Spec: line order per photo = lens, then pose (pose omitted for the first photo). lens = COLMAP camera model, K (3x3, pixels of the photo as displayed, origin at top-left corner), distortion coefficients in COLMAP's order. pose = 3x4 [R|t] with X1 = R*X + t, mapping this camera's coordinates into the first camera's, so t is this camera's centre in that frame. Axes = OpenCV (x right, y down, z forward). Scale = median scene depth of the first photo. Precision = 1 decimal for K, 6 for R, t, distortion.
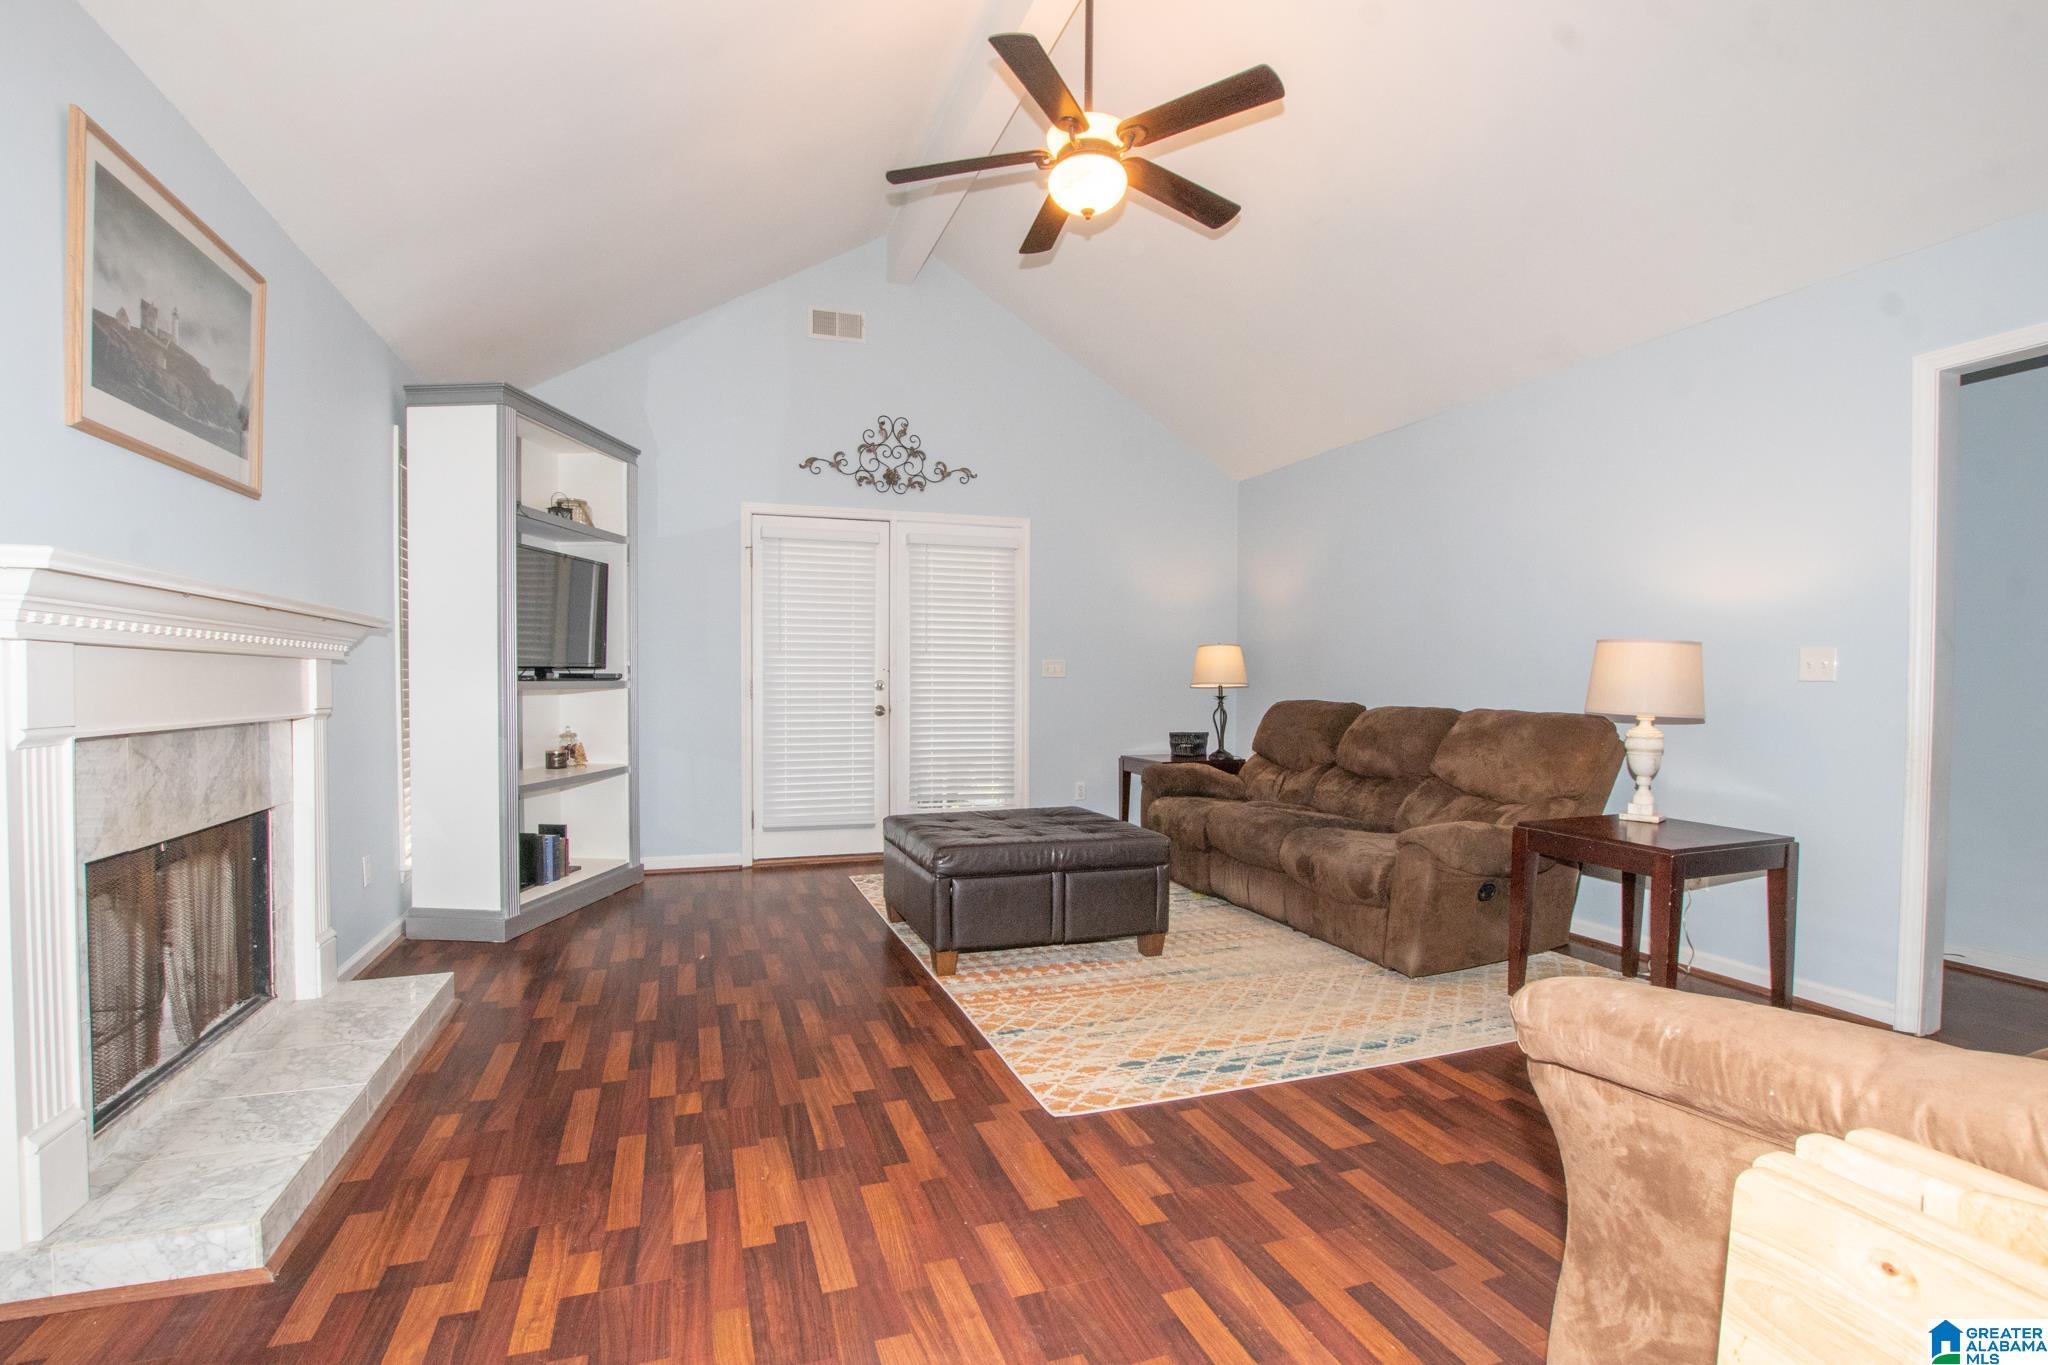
lens RADIAL K [[954.3, 0, 1002.5], [0, 954.3, 686.3], [0, 0, 1]] dist [-0.030490, 0.004682]
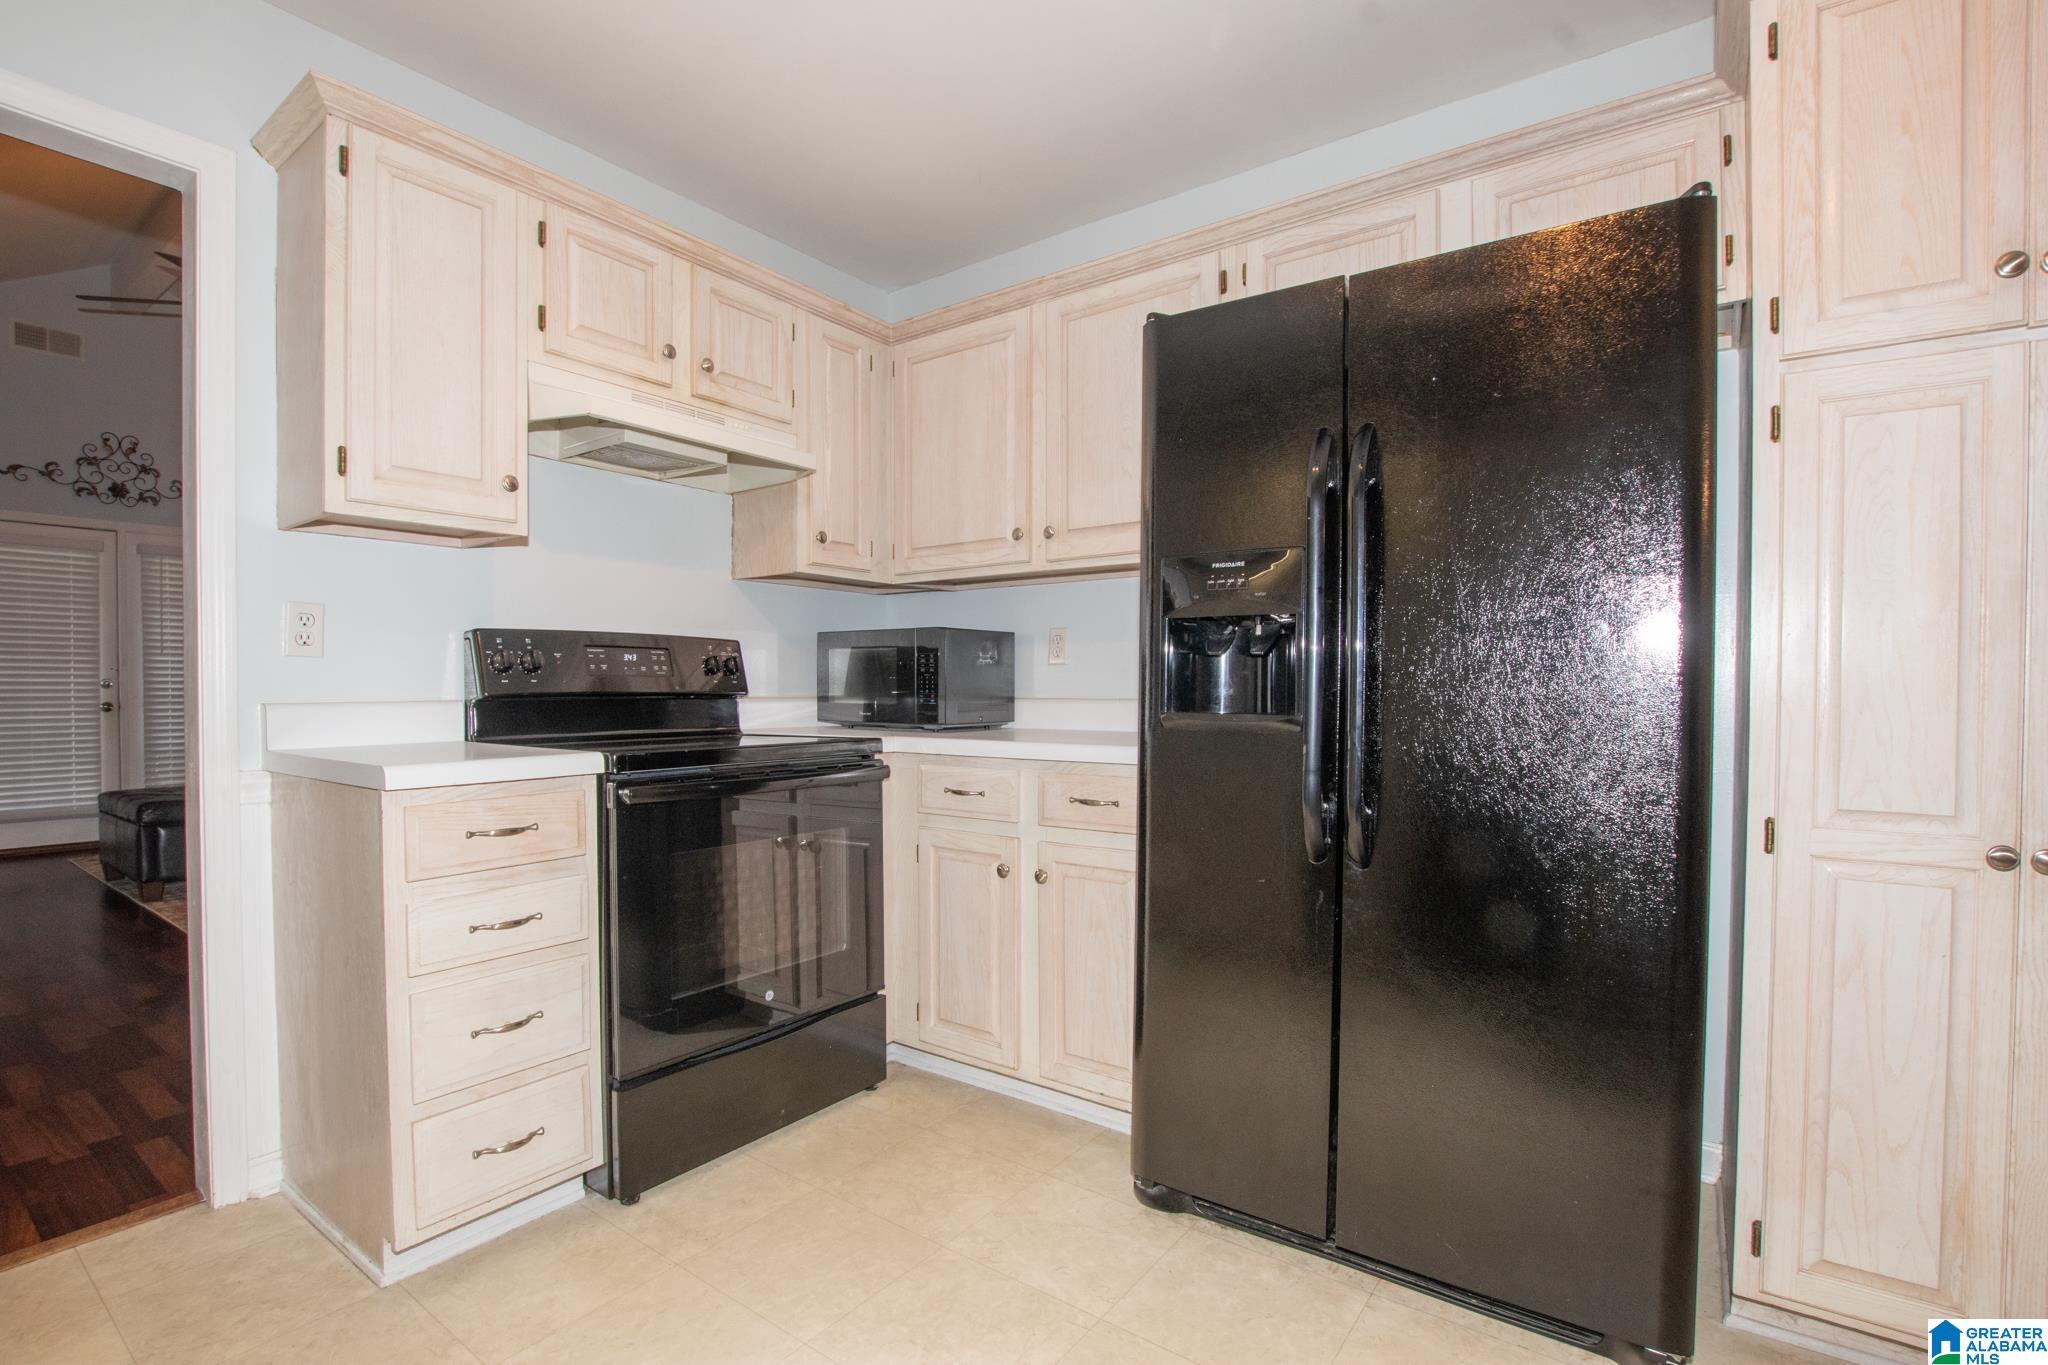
lens RADIAL K [[954.3, 0, 1019.8], [0, 954.3, 691.4], [0, 0, 1]] dist [-0.030490, 0.004682]
pose [[0.813709, -0.002221, 0.581268, 0.179346], [0.003807, 0.999992, -0.001509, 0.022867], [-0.581260, 0.003441, 0.813711, -0.791123]]
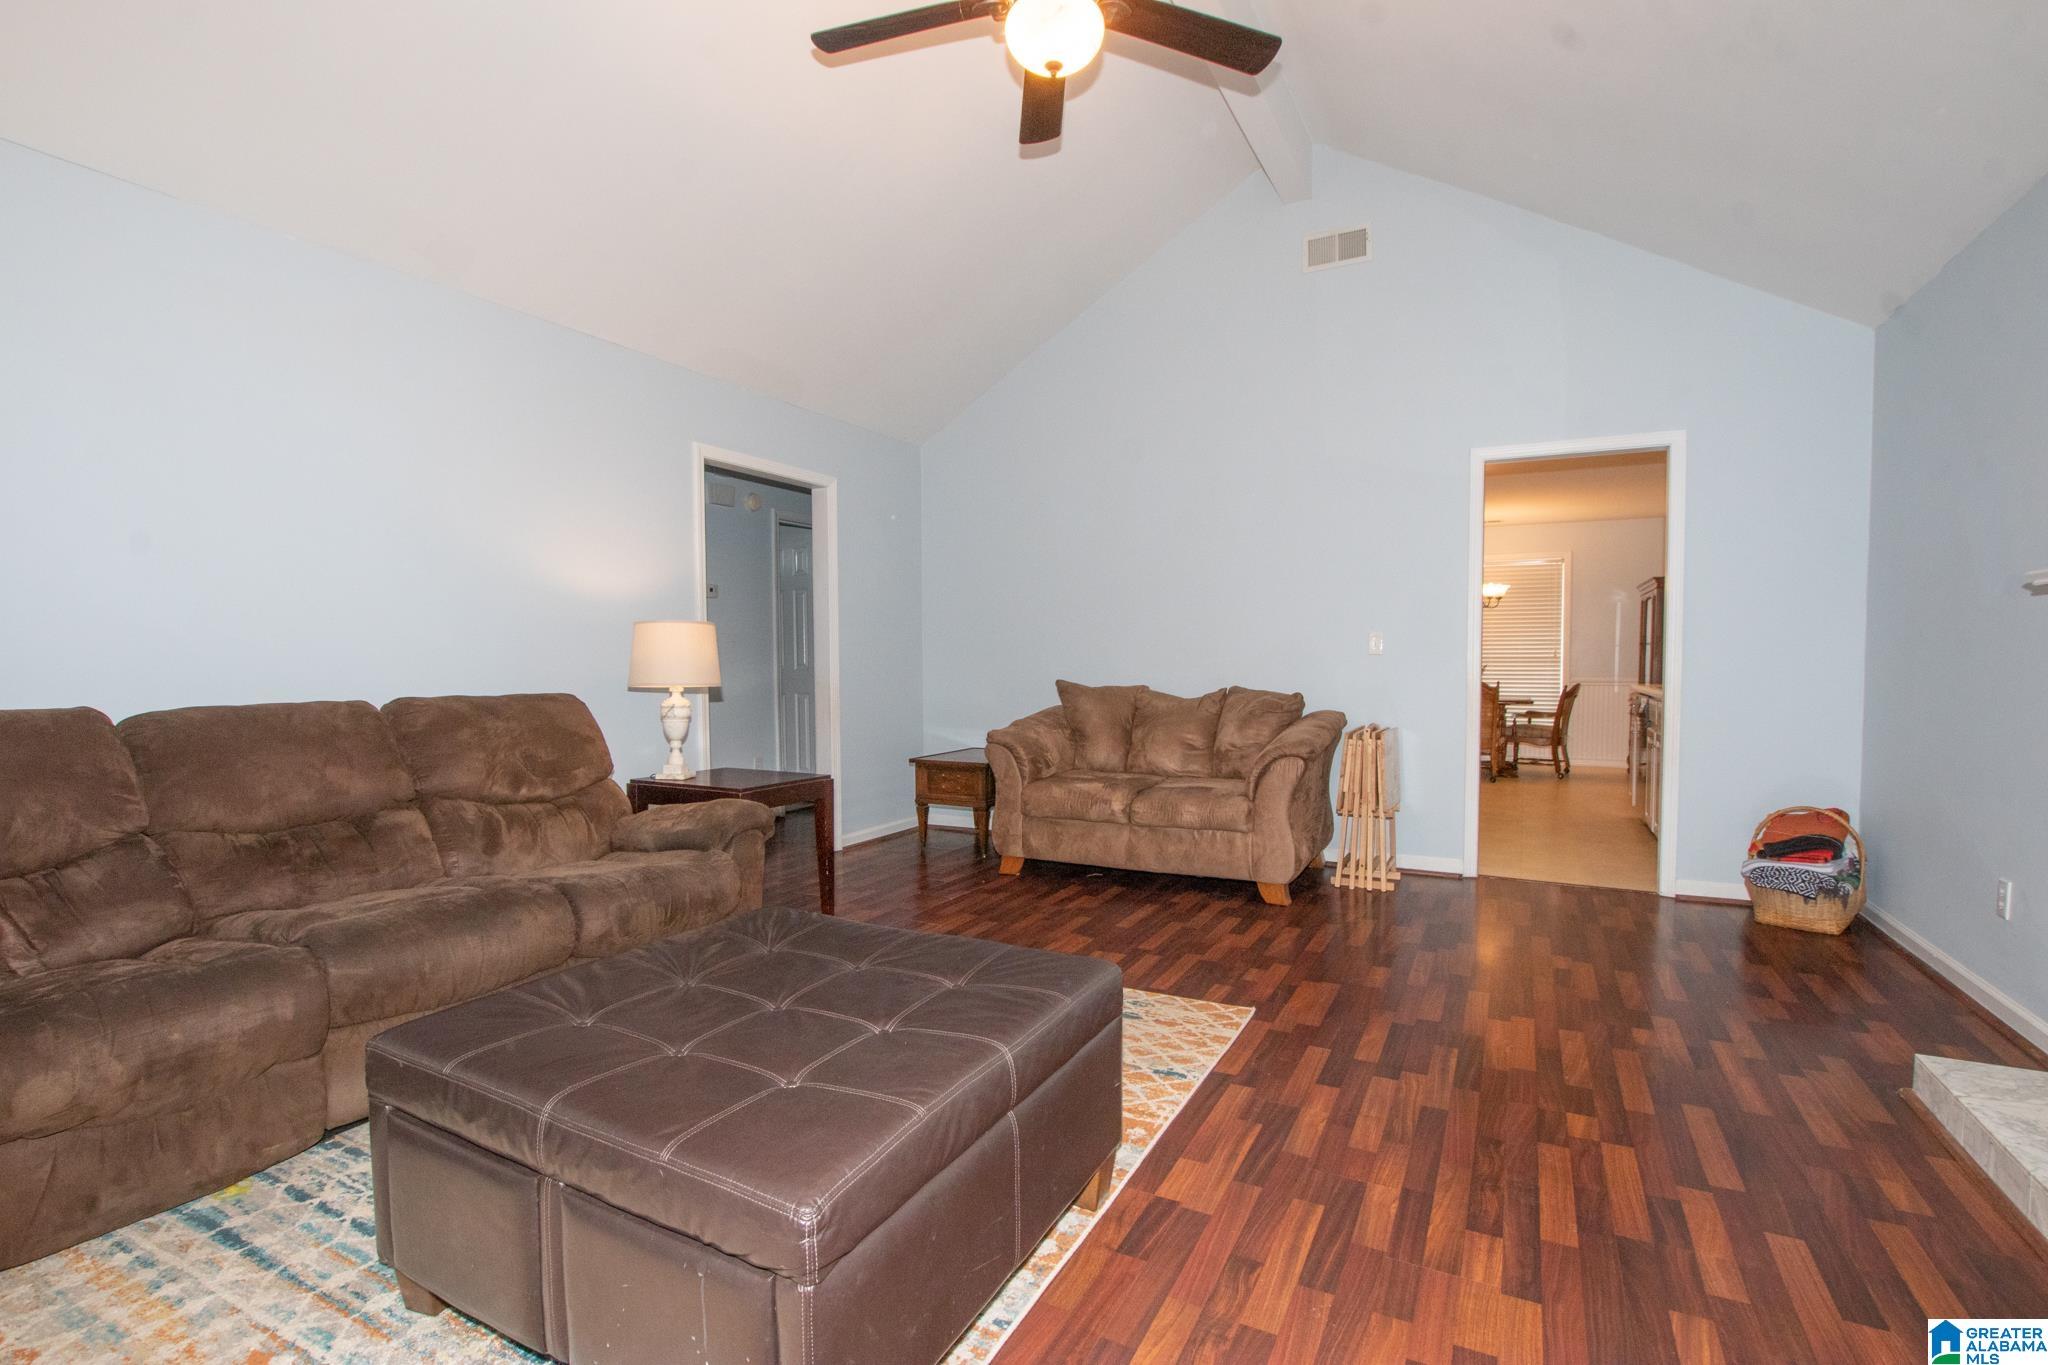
lens RADIAL K [[954.3, 0, 1026.9], [0, 954.3, 678.8], [0, 0, 1]] dist [-0.030490, 0.004682]
pose [[-0.693234, -0.018433, 0.720476, -0.450847], [0.004828, 0.999532, 0.030218, -0.012383], [-0.720696, 0.024426, -0.692821, 1.491613]]
